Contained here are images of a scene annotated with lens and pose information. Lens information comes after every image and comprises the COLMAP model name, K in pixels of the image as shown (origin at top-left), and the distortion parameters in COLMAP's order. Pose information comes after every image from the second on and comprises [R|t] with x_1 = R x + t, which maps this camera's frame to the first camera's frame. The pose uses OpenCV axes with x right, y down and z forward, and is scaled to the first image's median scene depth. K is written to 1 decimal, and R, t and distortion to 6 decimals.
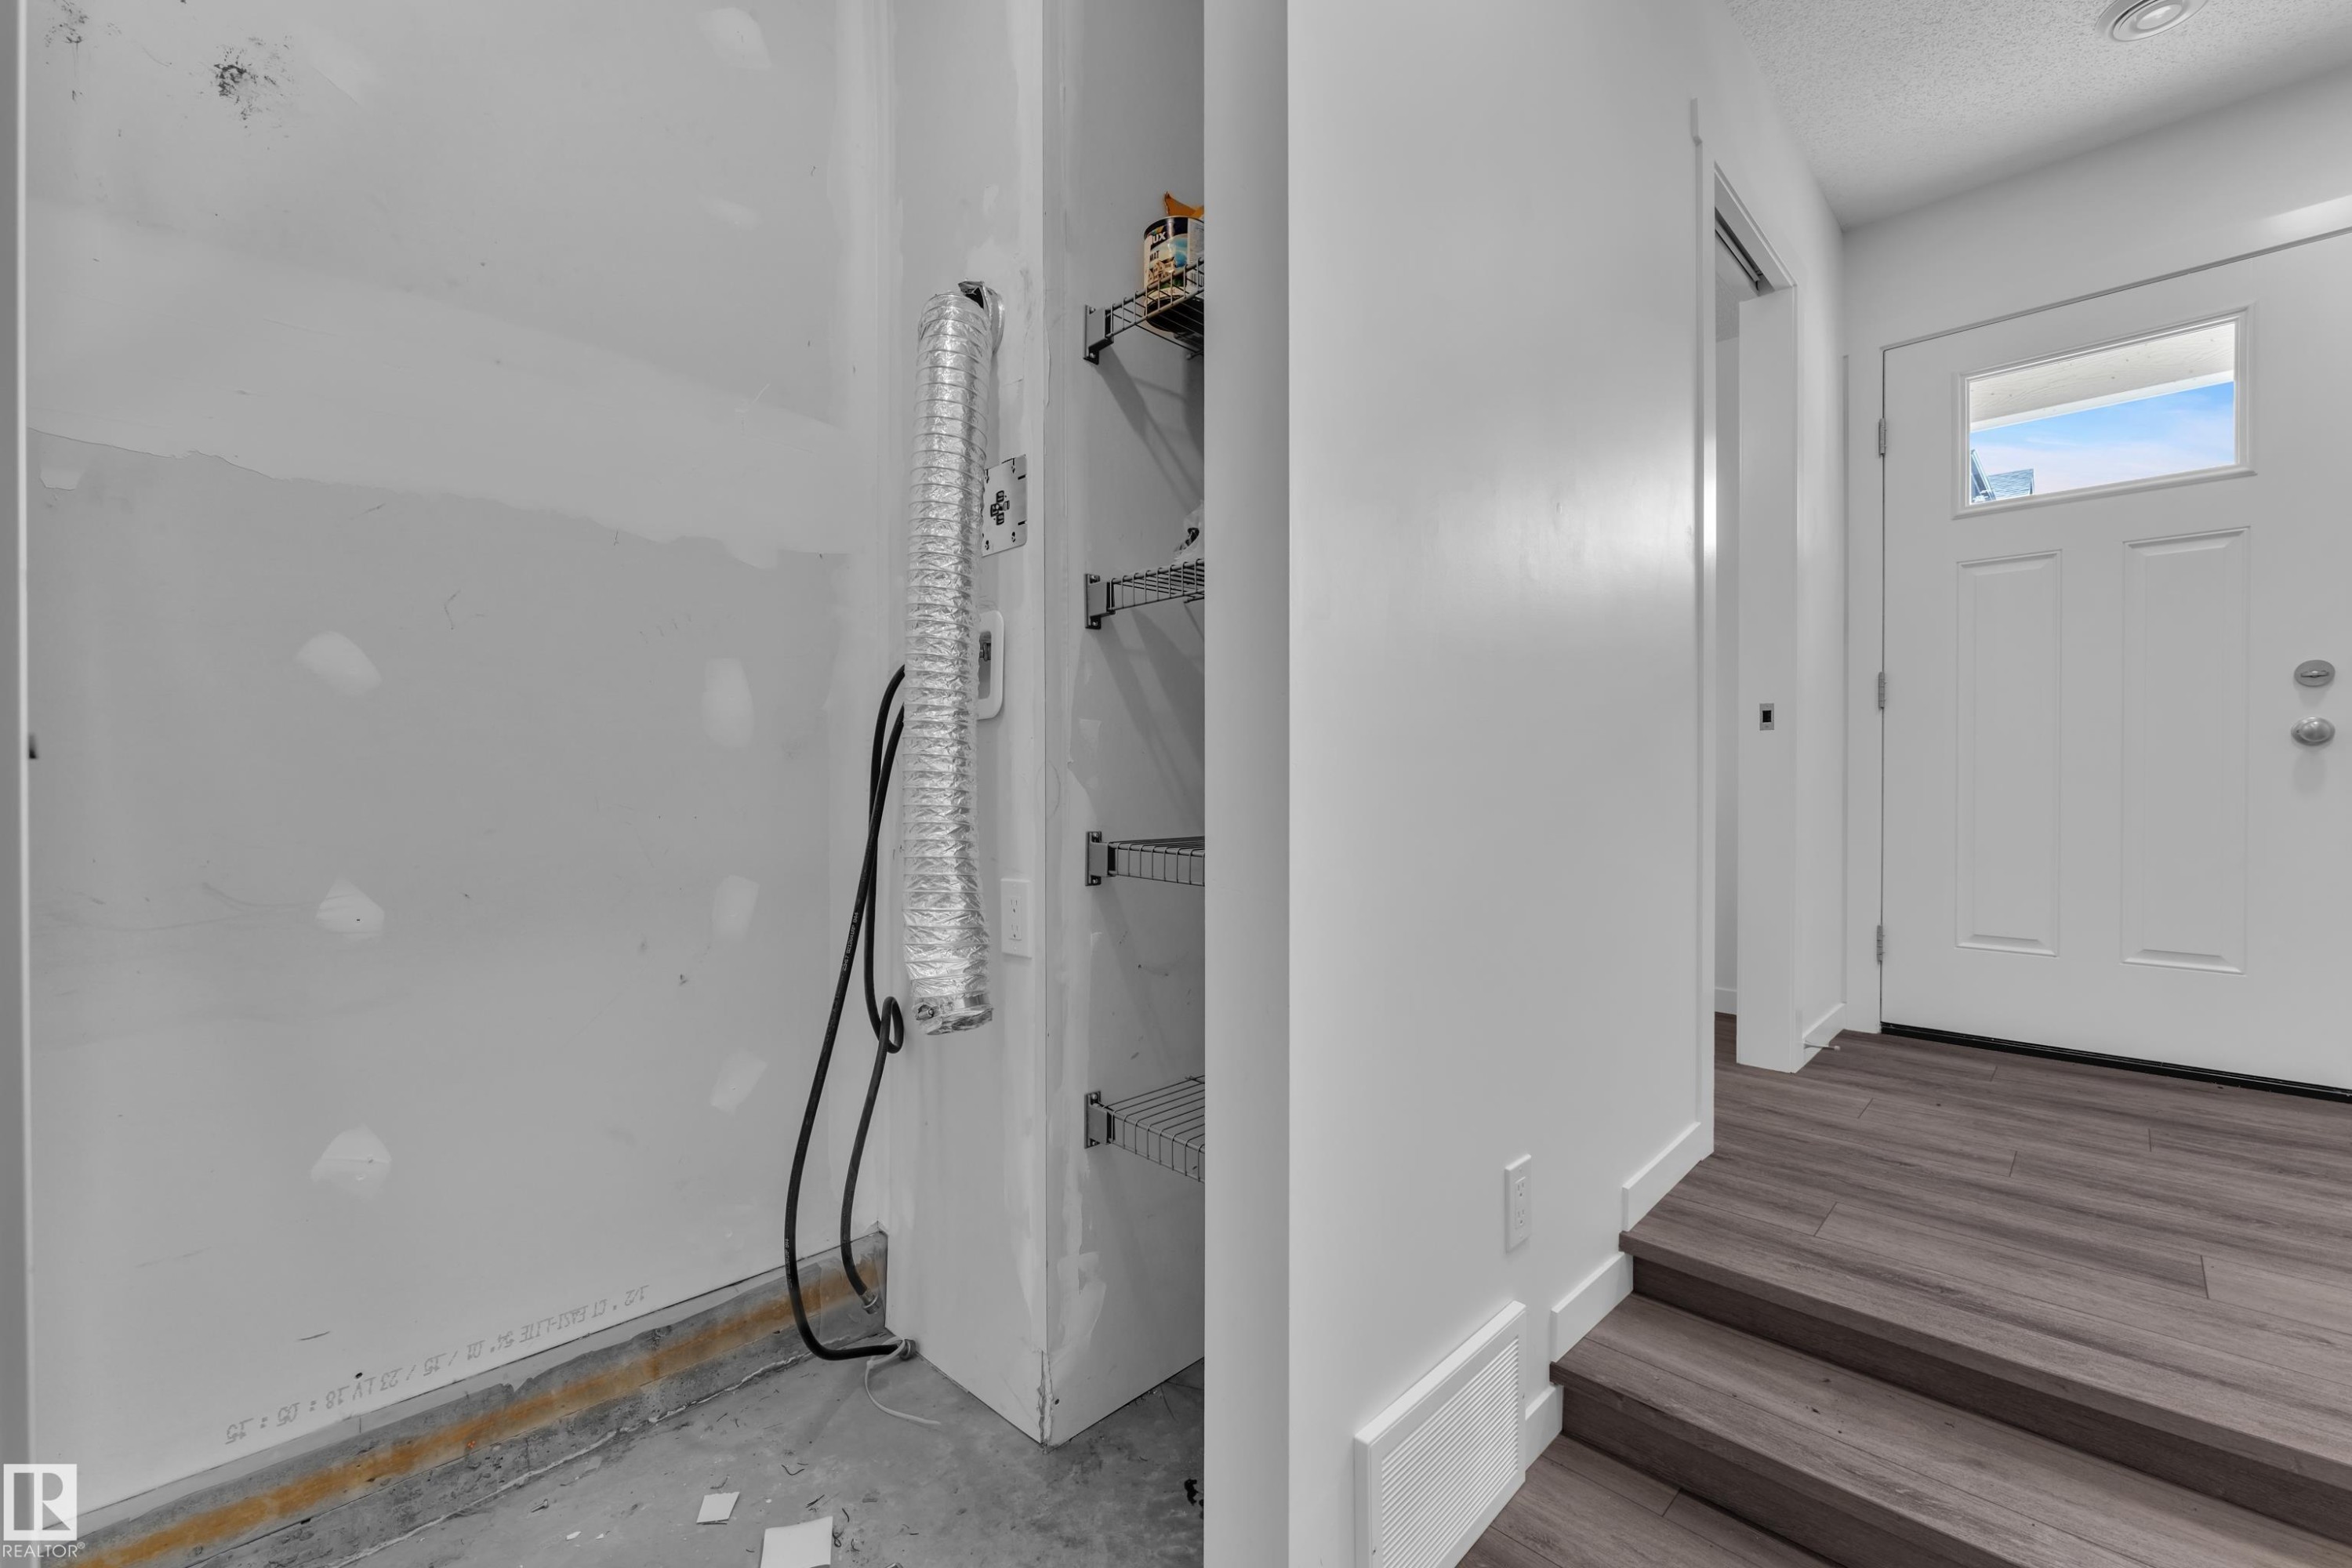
lens RADIAL K [[965.9, 0, 1173.8], [0, 965.9, 778.6], [0, 0, 1]] dist [-0.006874, 0.001263]
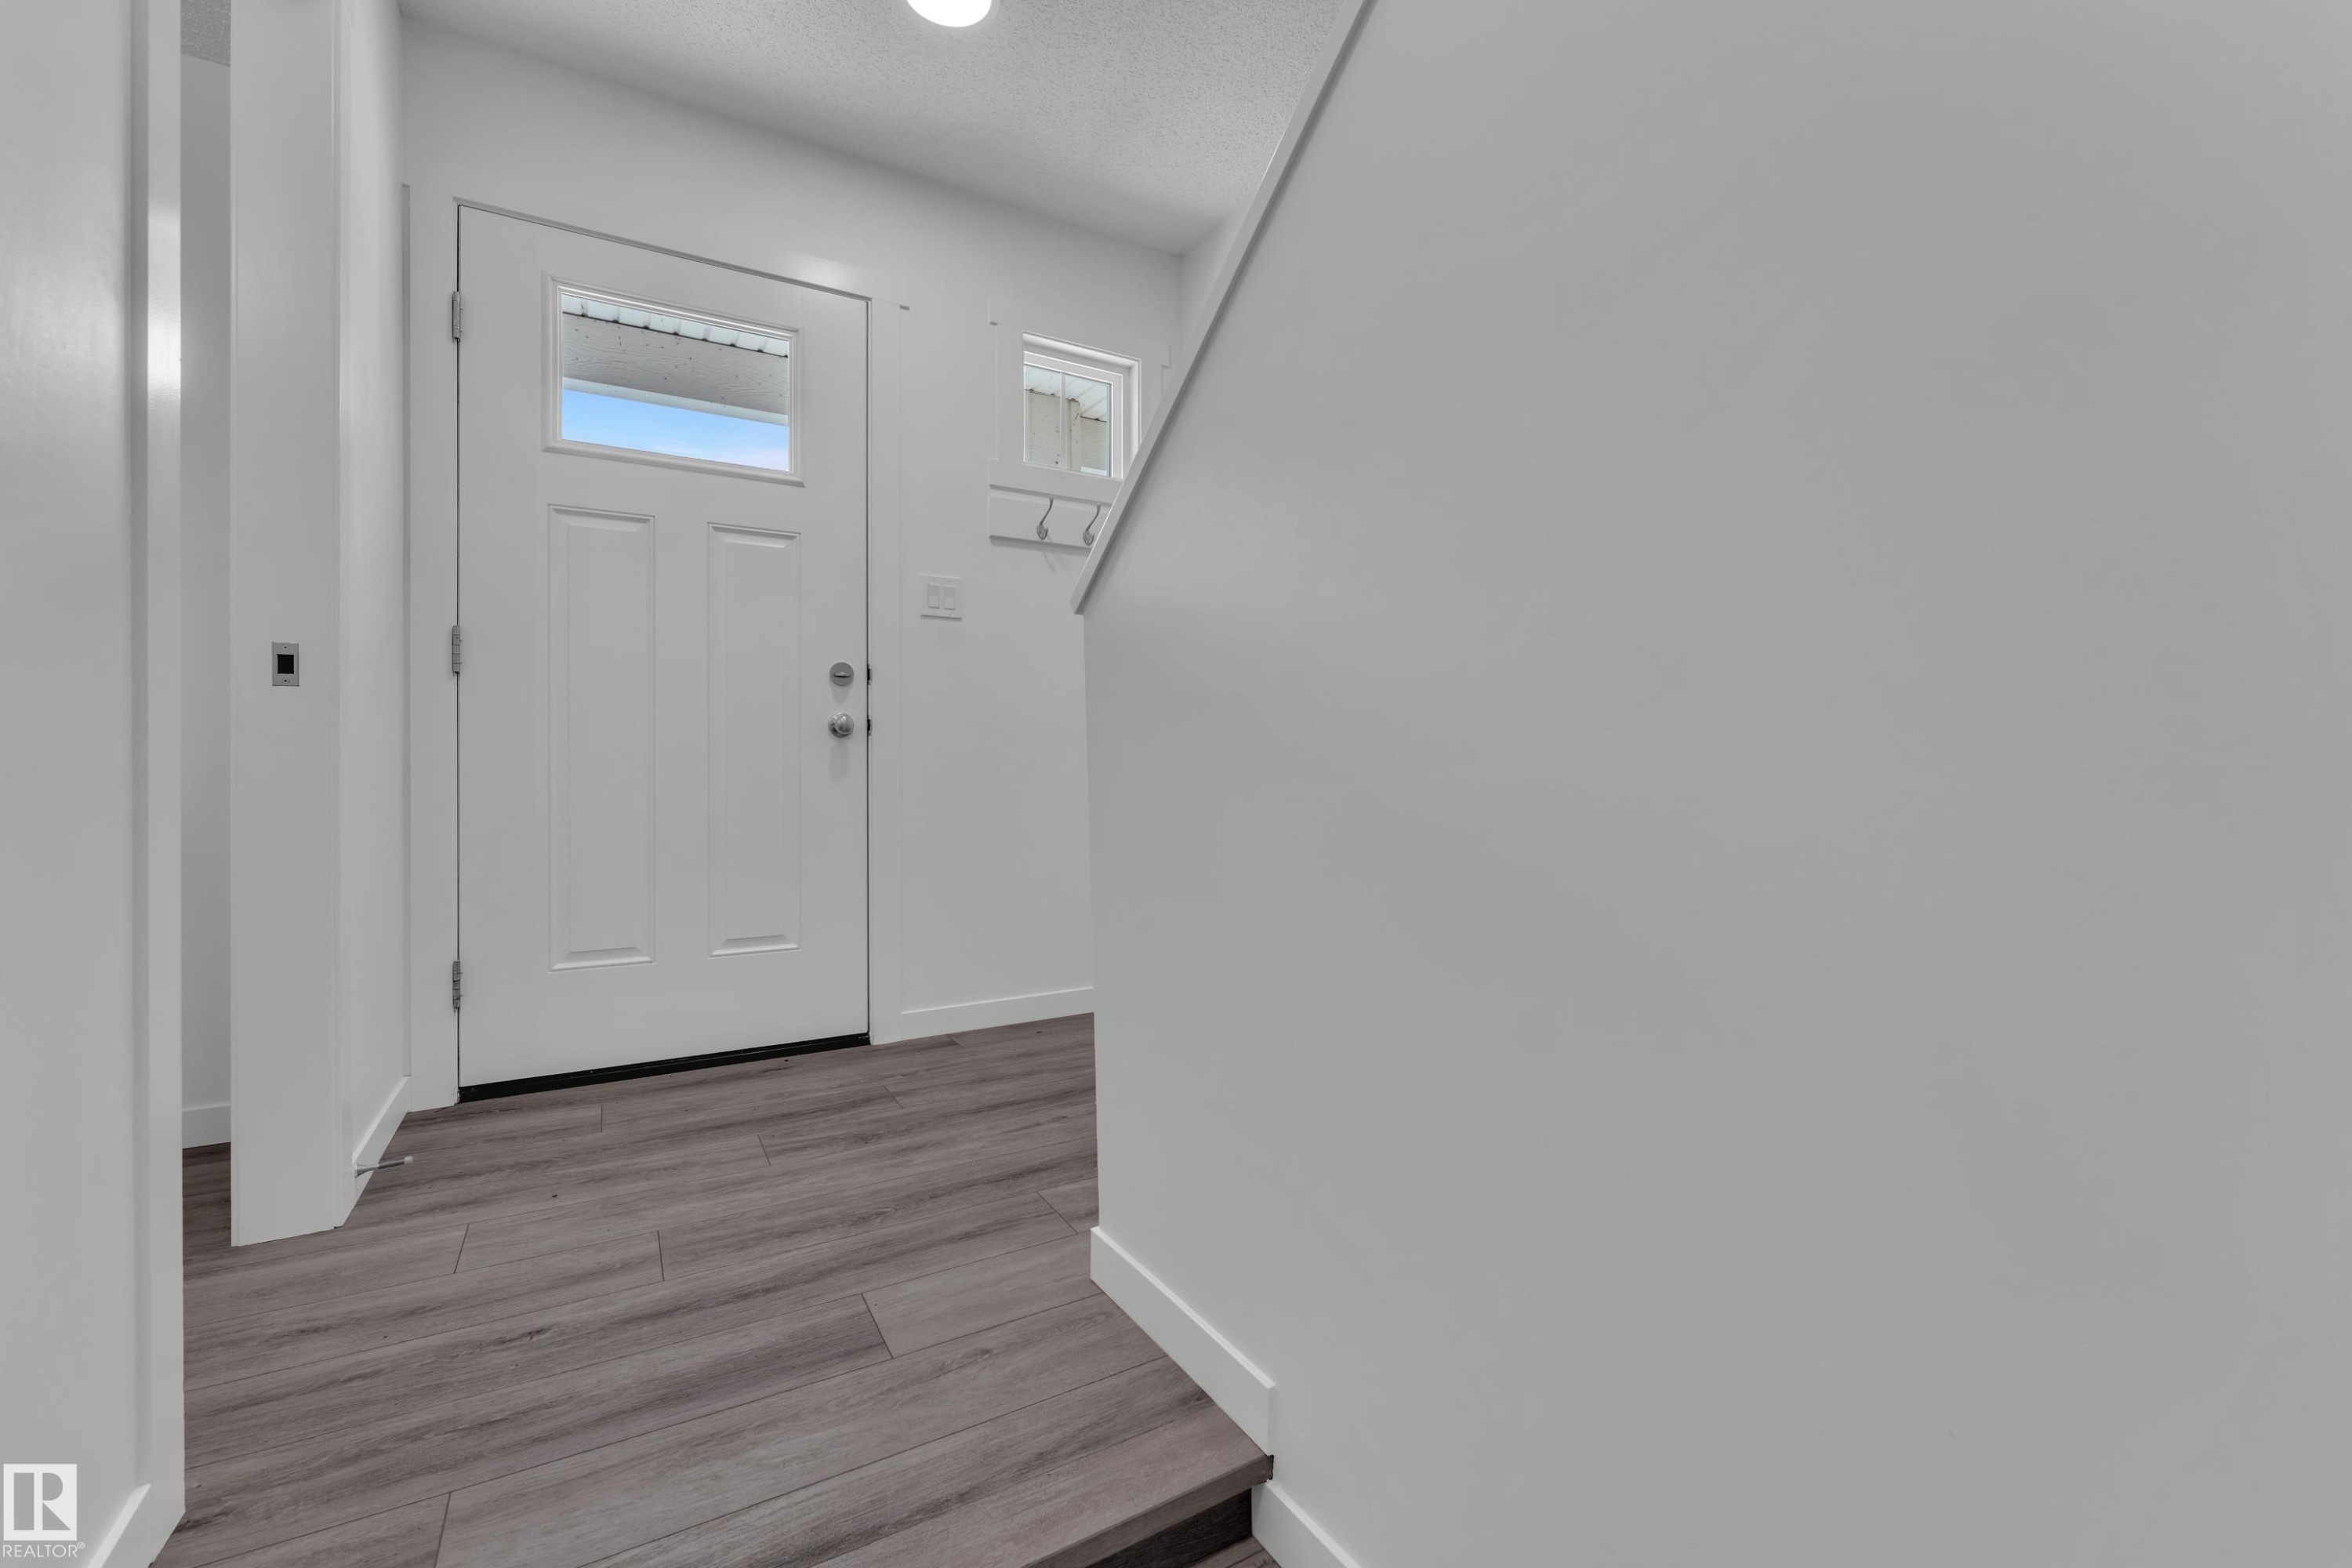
lens RADIAL K [[965.9, 0, 1176.4], [0, 965.9, 773.8], [0, 0, 1]] dist [-0.006874, 0.001263]
pose [[0.254410, -0.006061, 0.967078, 0.199036], [0.000839, 0.999981, 0.006047, 0.002457], [-0.967096, -0.000727, 0.254410, 0.351777]]
